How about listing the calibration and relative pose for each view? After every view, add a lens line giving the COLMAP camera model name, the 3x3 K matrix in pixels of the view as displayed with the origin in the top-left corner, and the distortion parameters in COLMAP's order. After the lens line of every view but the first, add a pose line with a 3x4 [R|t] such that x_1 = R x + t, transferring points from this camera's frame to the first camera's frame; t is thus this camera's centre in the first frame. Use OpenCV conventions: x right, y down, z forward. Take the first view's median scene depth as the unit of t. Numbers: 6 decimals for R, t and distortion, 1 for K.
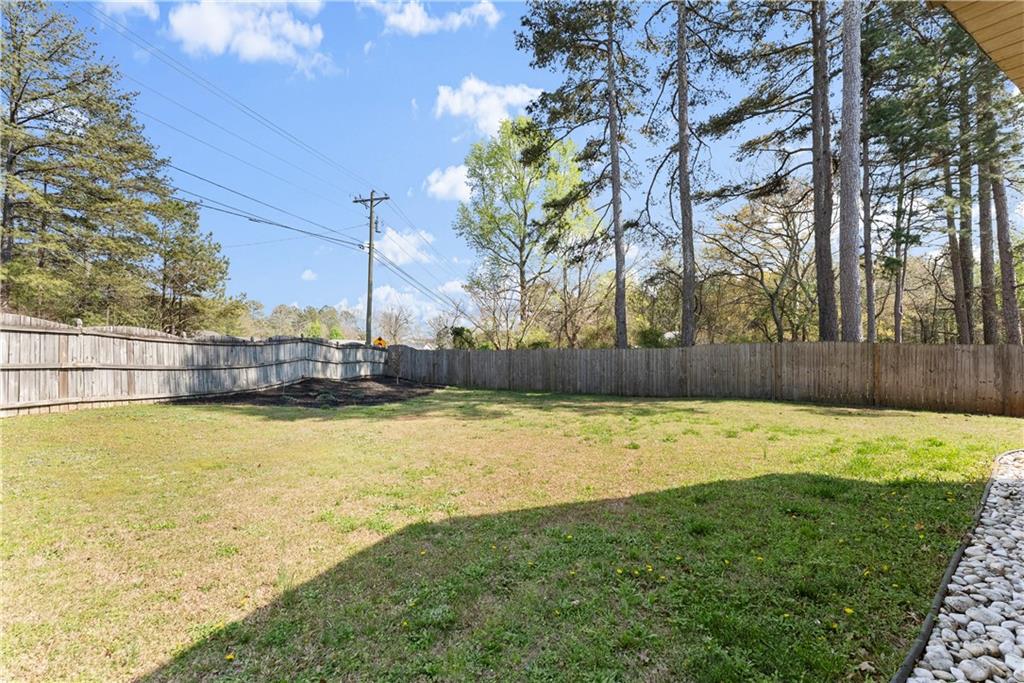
lens RADIAL K [[413.1, 0, 508.8], [0, 413.1, 345.5], [0, 0, 1]] dist [-0.001891, -0.000719]
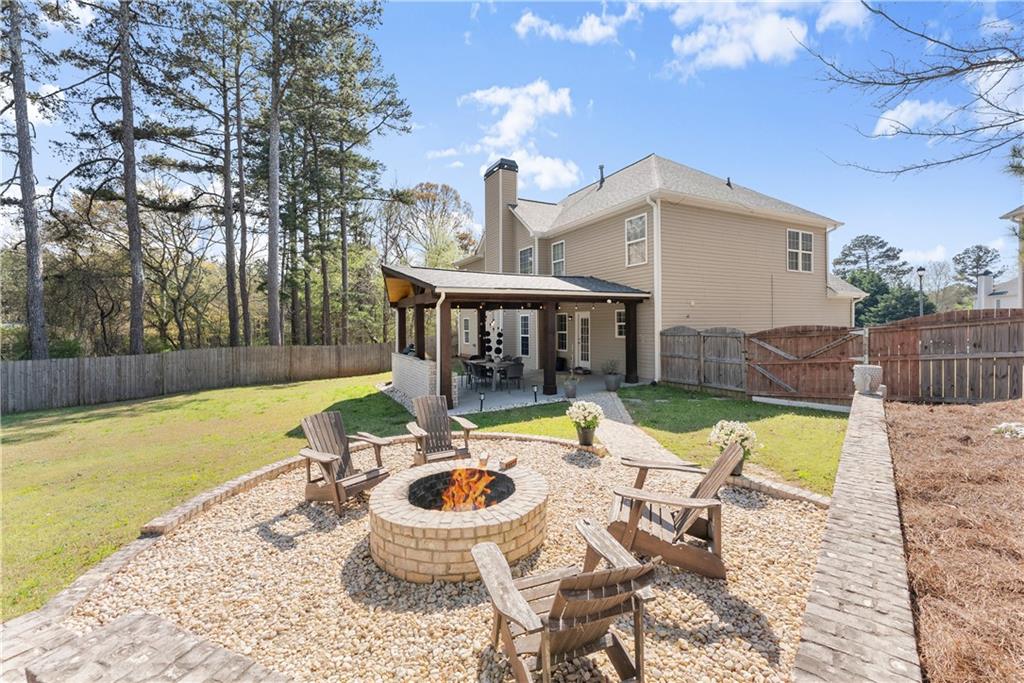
lens RADIAL K [[417.5, 0, 506.2], [0, 417.5, 329.6], [0, 0, 1]] dist [-0.000949, -0.000181]
pose [[0.177391, -0.000678, 0.984140, -0.386125], [0.009682, 0.999953, -0.001056, -0.034920], [-0.984093, 0.009716, 0.177389, -0.127262]]
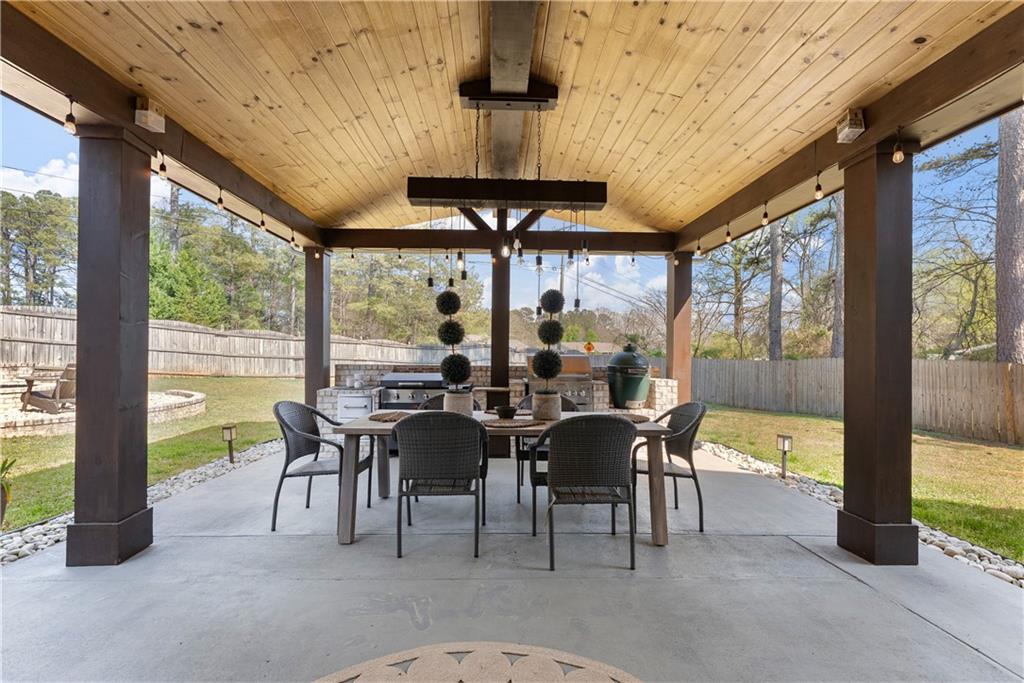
lens RADIAL K [[426.0, 0, 508.7], [0, 426.0, 345.5], [0, 0, 1]] dist [0.001828, 0.000361]
pose [[0.809814, 0.015229, -0.586490, 0.316792], [-0.016902, 0.999854, 0.002624, -0.014177], [0.586444, 0.007788, 0.809953, -0.116191]]
